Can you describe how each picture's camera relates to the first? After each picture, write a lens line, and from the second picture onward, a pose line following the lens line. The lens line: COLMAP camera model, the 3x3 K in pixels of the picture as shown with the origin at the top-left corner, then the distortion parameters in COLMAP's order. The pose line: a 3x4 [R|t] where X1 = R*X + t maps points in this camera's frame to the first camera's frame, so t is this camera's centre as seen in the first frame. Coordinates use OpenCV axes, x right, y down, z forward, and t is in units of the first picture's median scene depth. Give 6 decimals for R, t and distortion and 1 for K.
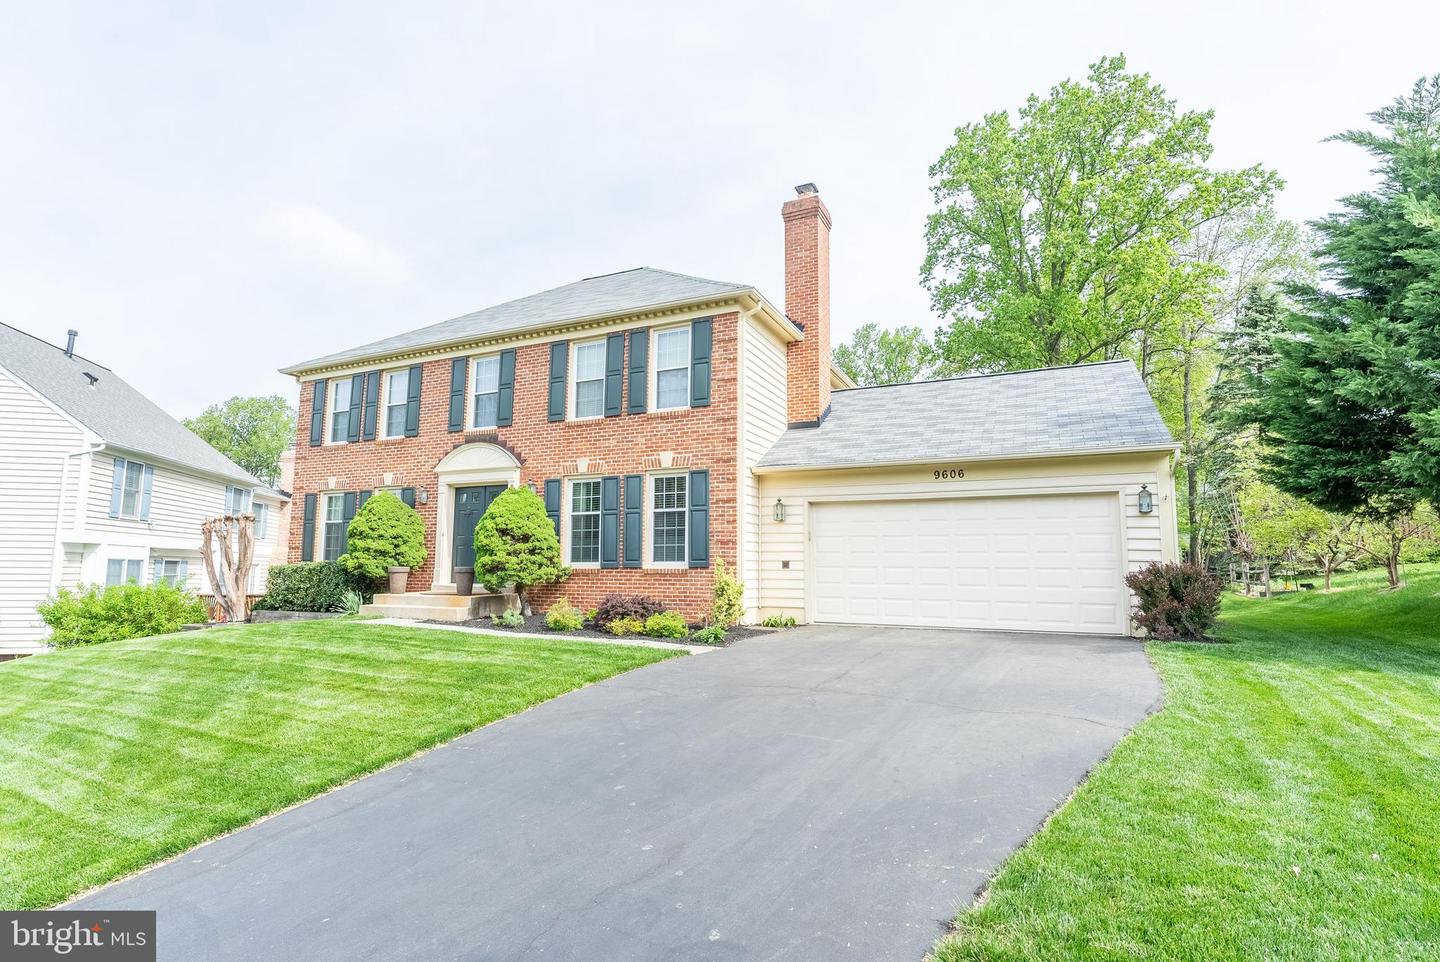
lens RADIAL K [[701.4, 0, 755.0], [0, 701.4, 484.8], [0, 0, 1]] dist [-0.004969, -0.000911]
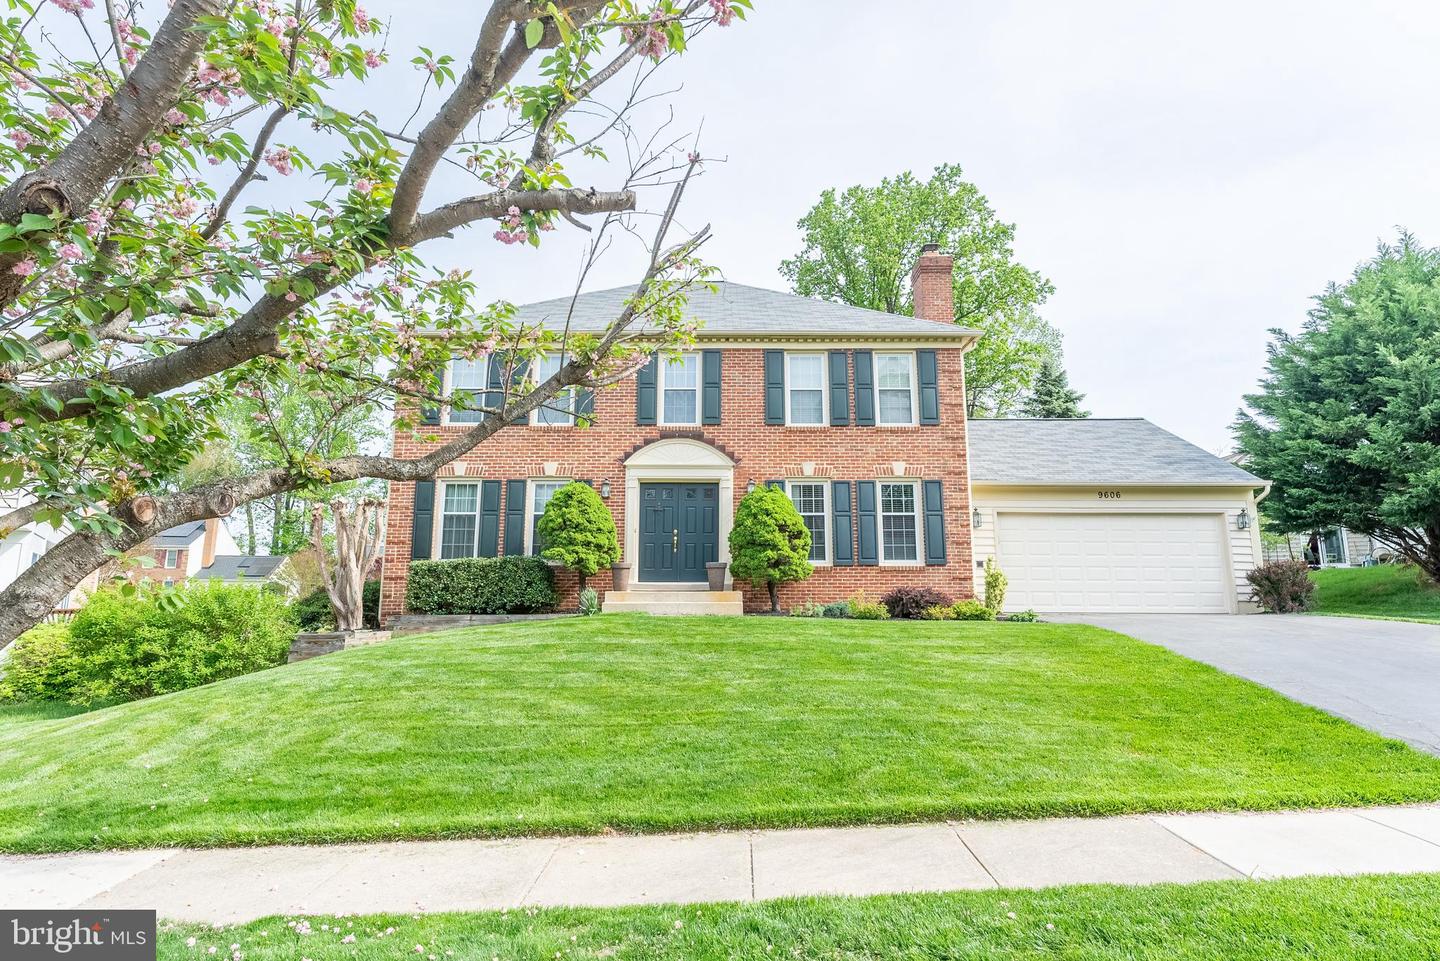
lens RADIAL K [[720.0, 0, 744.5], [0, 720.0, 469.3], [0, 0, 1]] dist [-0.004152, 0.001568]
pose [[0.913187, 0.067870, 0.401850, -0.784708], [-0.045683, 0.996868, -0.064554, 0.048699], [-0.404973, 0.040593, 0.913427, 0.043518]]
